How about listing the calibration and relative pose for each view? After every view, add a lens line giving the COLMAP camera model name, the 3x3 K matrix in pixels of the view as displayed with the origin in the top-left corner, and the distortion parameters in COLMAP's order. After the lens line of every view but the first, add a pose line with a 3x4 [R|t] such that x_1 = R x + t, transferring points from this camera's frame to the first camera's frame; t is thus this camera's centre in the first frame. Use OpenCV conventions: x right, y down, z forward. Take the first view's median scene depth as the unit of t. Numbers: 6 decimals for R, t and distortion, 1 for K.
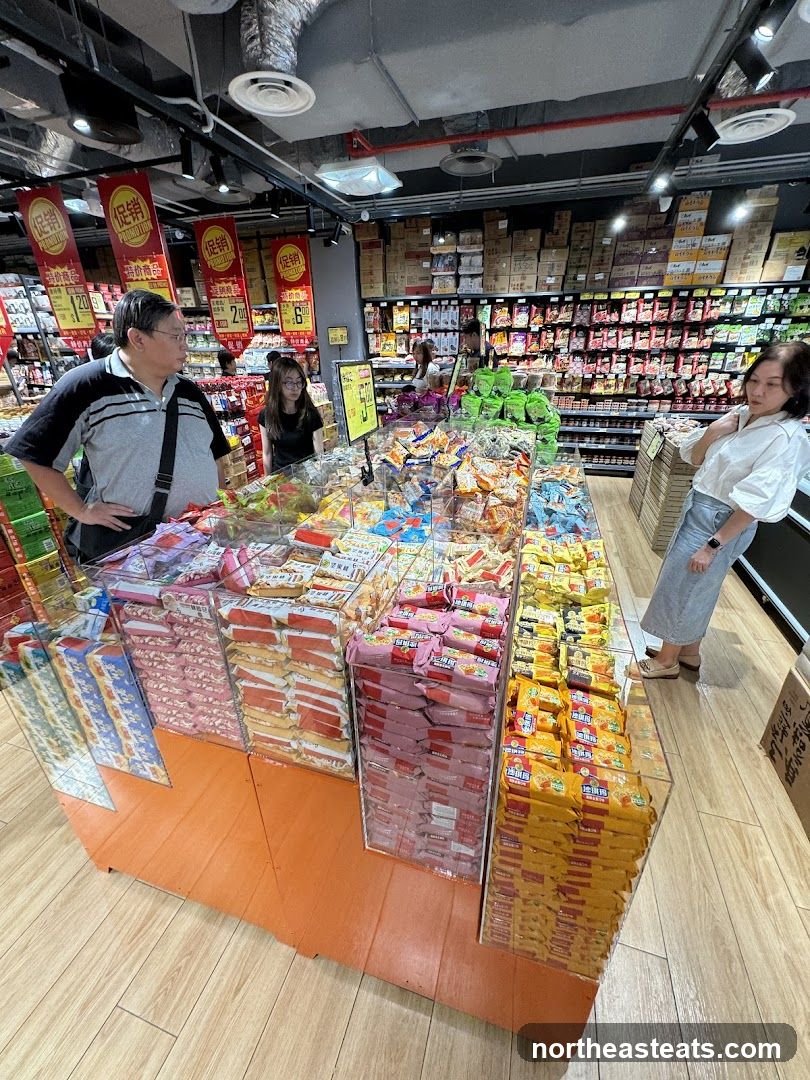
lens RADIAL K [[431.0, 0, 403.6], [0, 431.0, 546.0], [0, 0, 1]] dist [-0.001820, 0.000078]
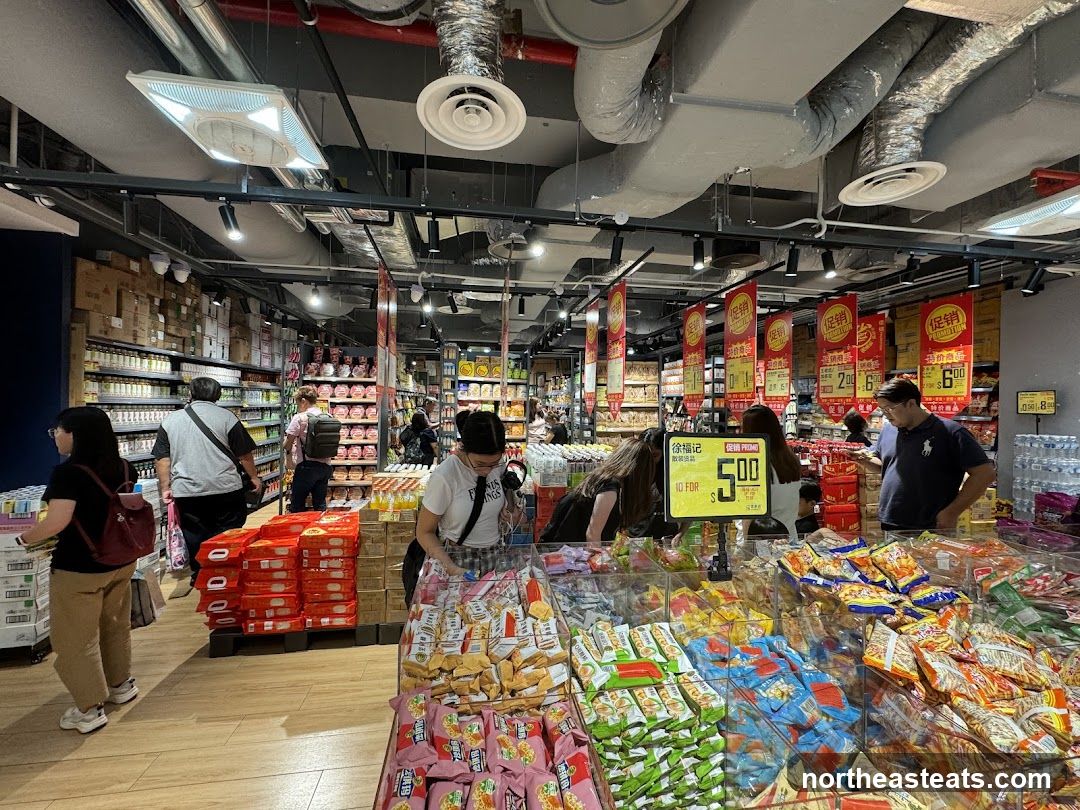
lens RADIAL K [[431.0, 0, 539.9], [0, 431.0, 404.5], [0, 0, 1]] dist [-0.001820, 0.000078]
pose [[0.438815, 0.022117, -0.898305, 0.157847], [-0.401692, 0.899076, -0.174088, -0.057006], [0.803794, 0.437234, 0.403412, 0.104835]]
